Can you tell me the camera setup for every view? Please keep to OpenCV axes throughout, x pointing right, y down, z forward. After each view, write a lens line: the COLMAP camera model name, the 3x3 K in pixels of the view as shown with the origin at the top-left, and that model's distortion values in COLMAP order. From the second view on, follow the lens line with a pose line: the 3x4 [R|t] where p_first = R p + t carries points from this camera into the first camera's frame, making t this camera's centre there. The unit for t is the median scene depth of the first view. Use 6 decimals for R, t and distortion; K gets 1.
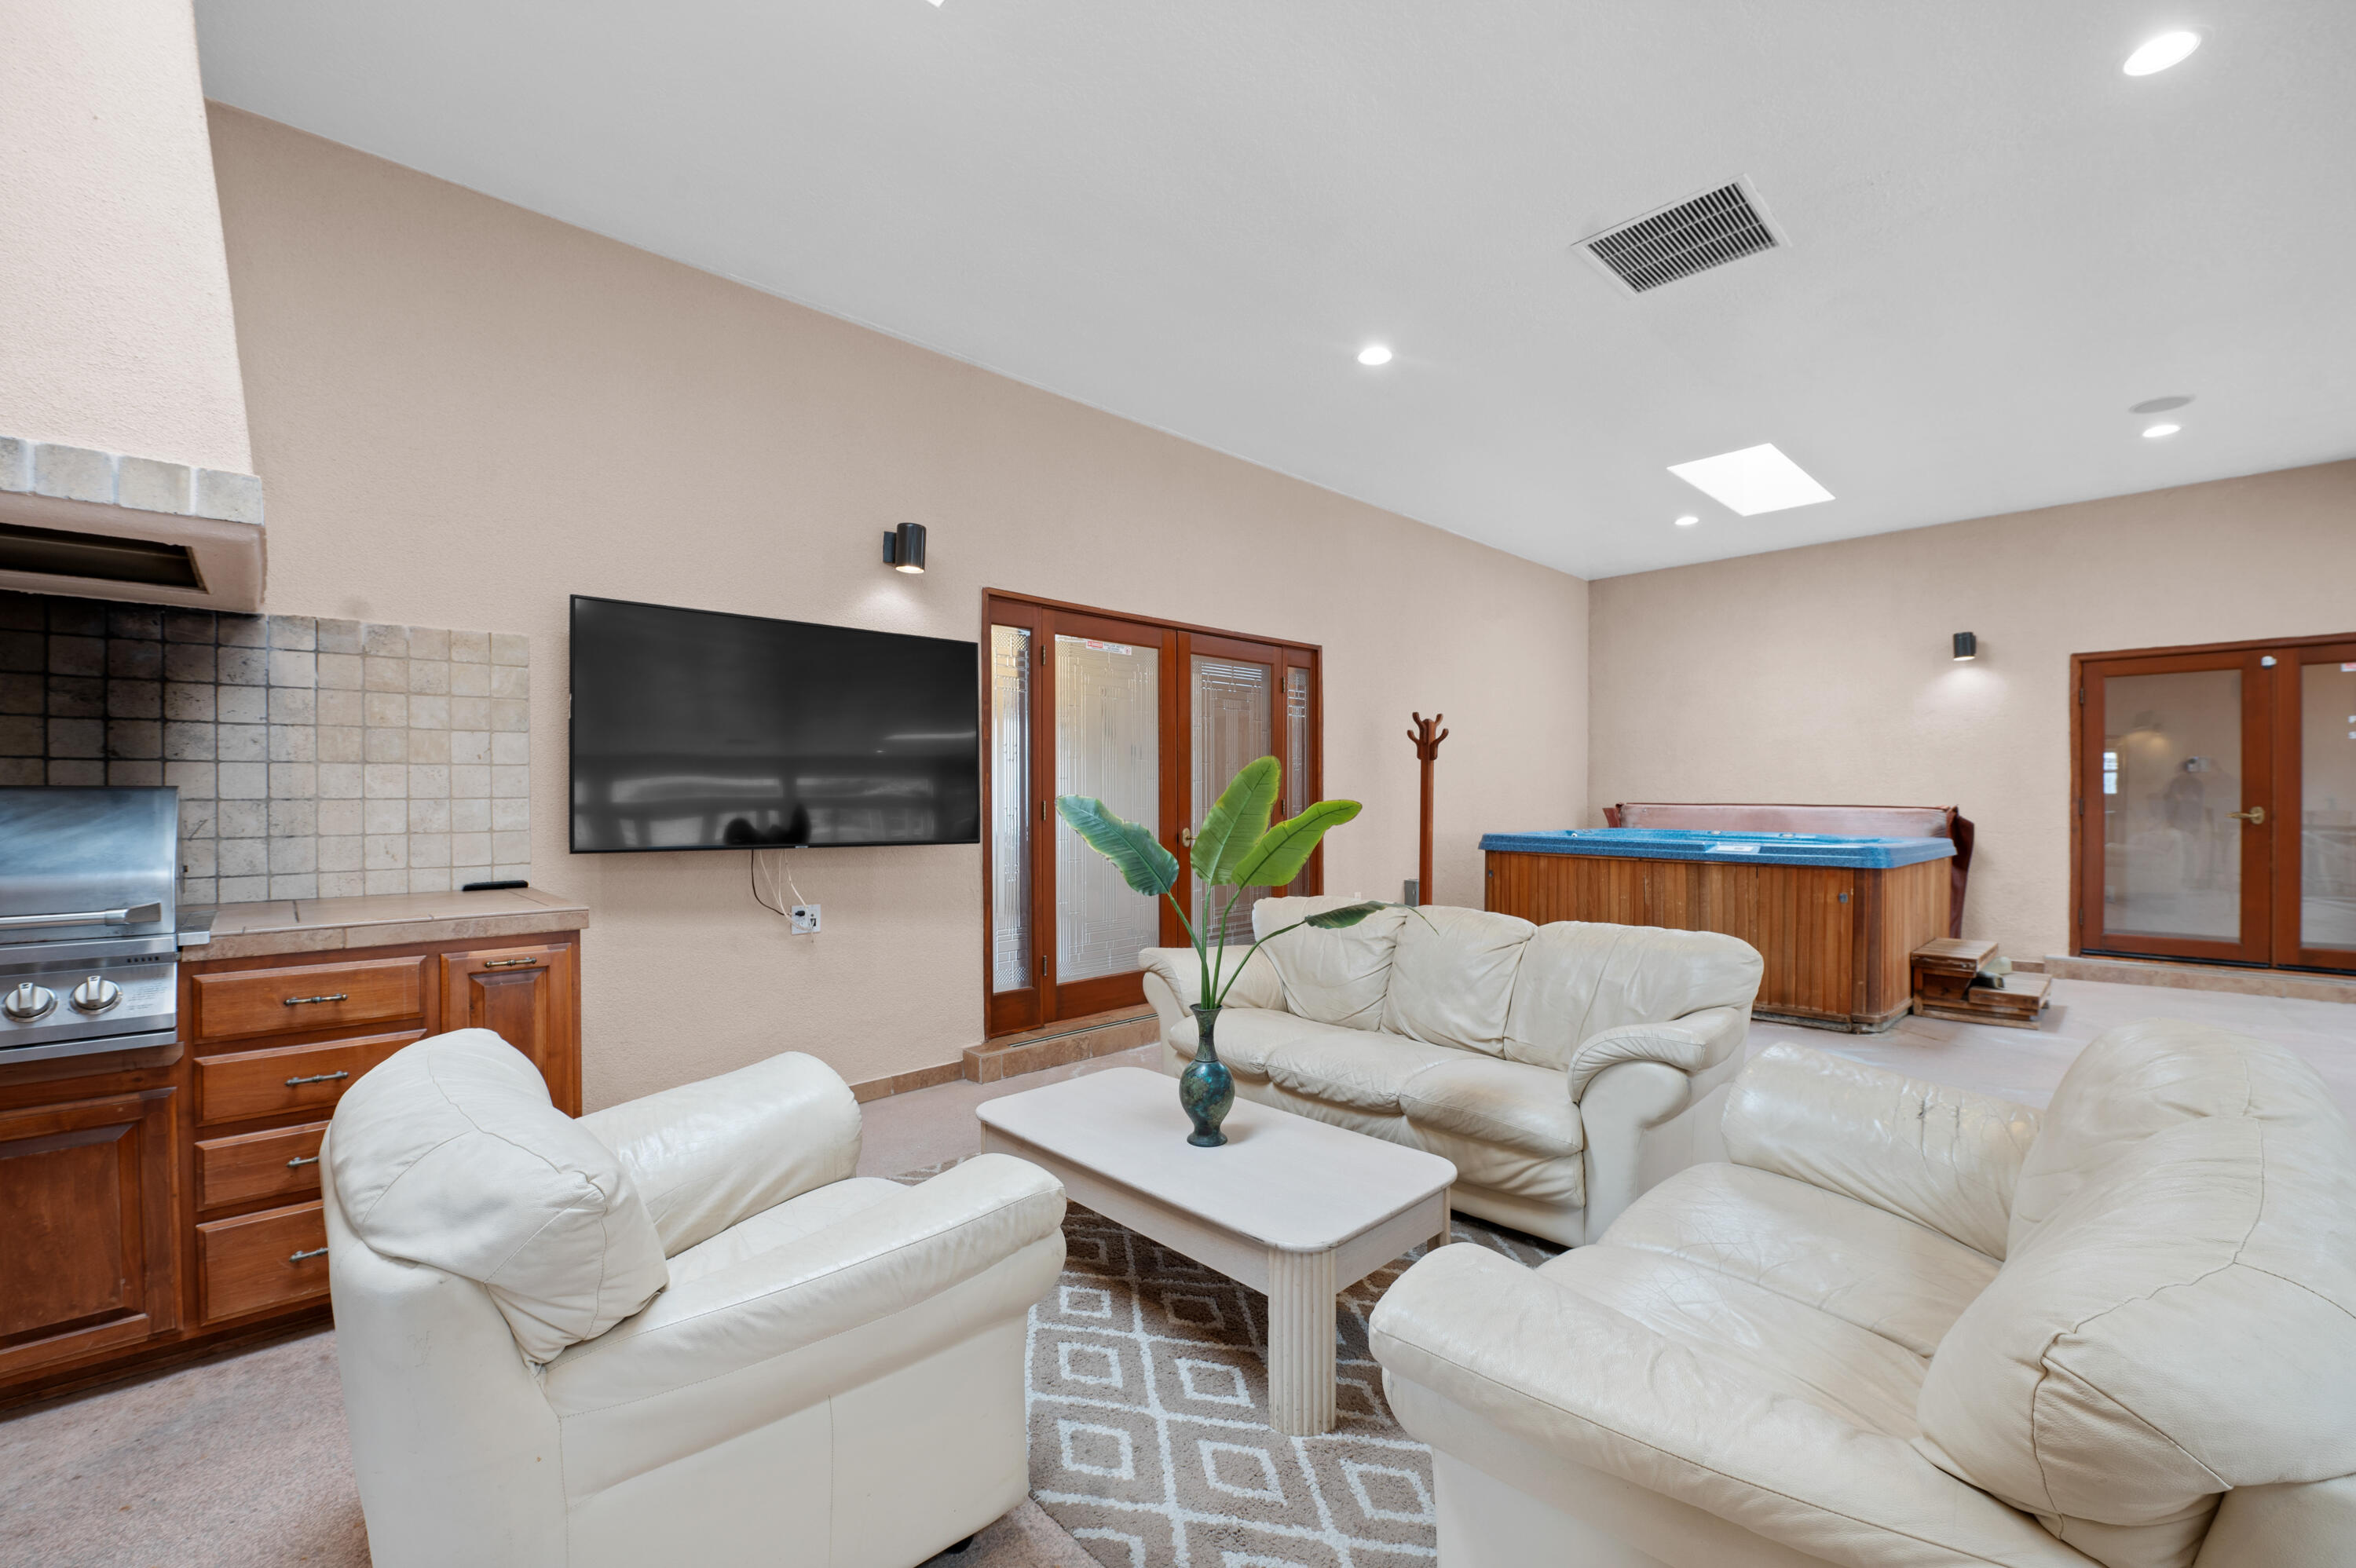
lens RADIAL K [[949.4, 0, 1200.1], [0, 949.4, 797.6], [0, 0, 1]] dist [-0.012295, -0.001090]
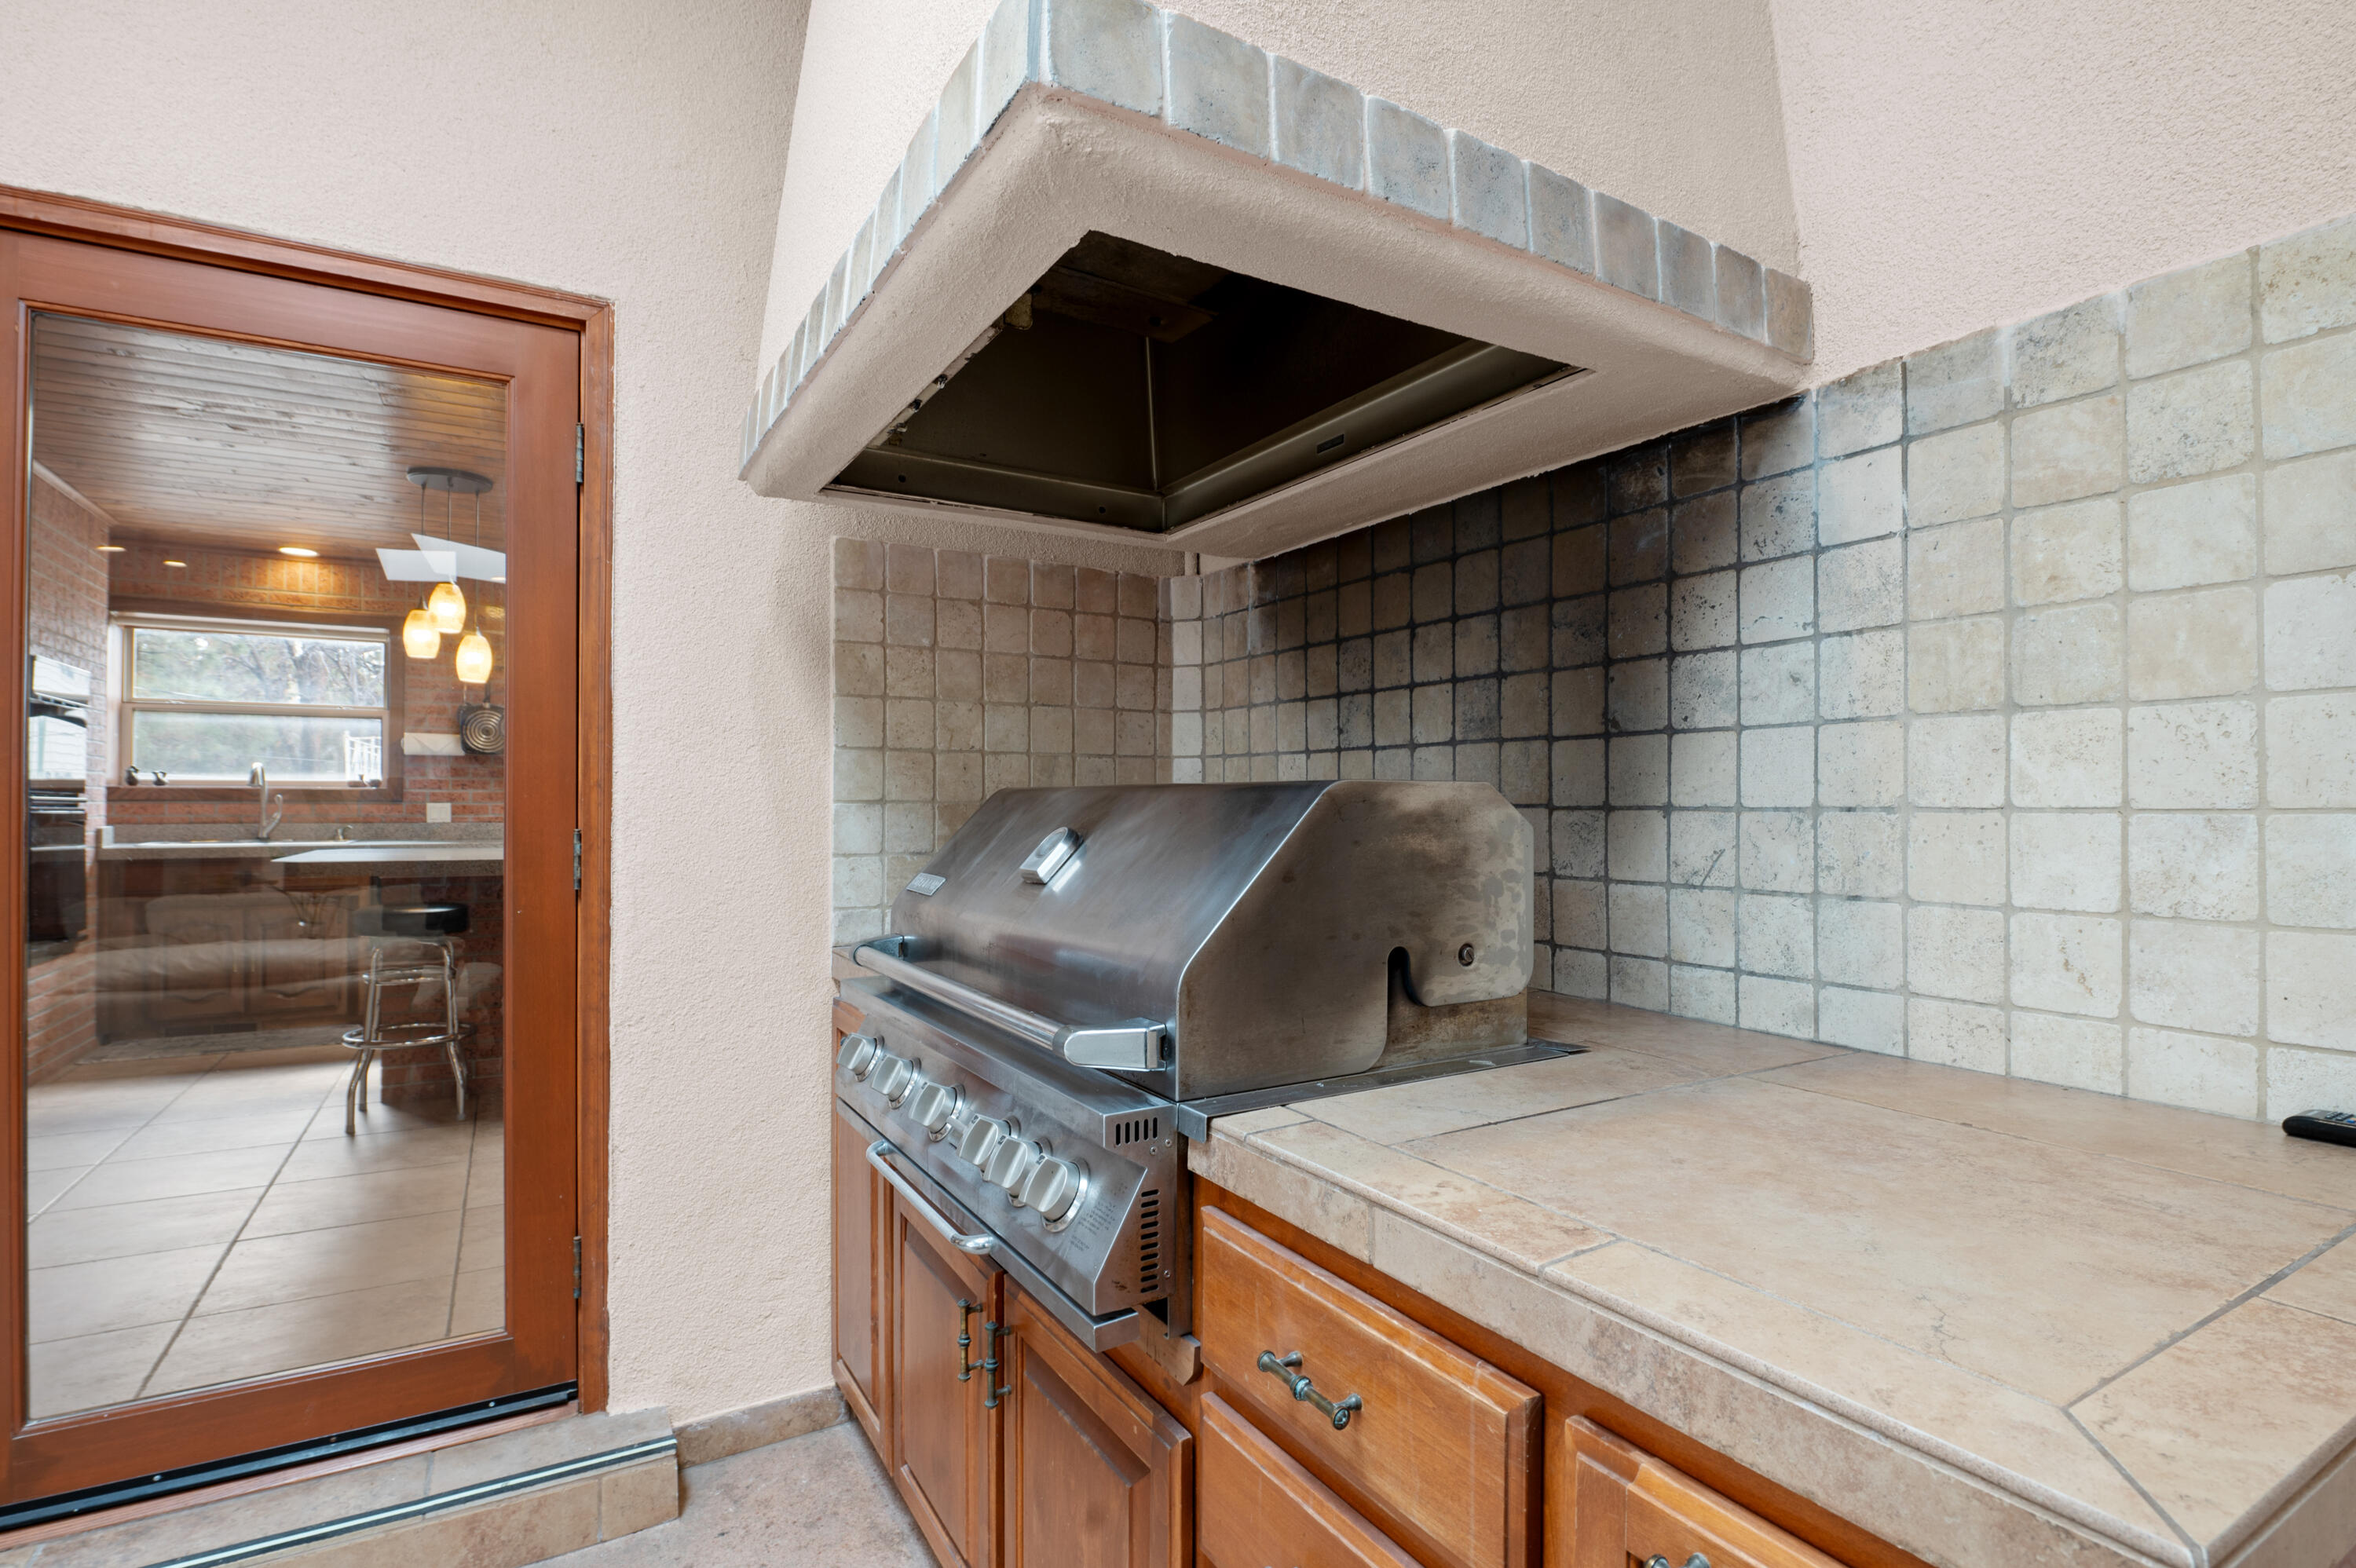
lens RADIAL K [[1136.9, 0, 1181.8], [0, 1136.9, 794.5], [0, 0, 1]] dist [-0.003853, -0.001986]
pose [[-0.234582, -0.007081, -0.972070, -0.400728], [-0.005050, 0.999969, -0.006065, -0.000009], [0.972083, 0.003486, -0.234611, 0.815913]]
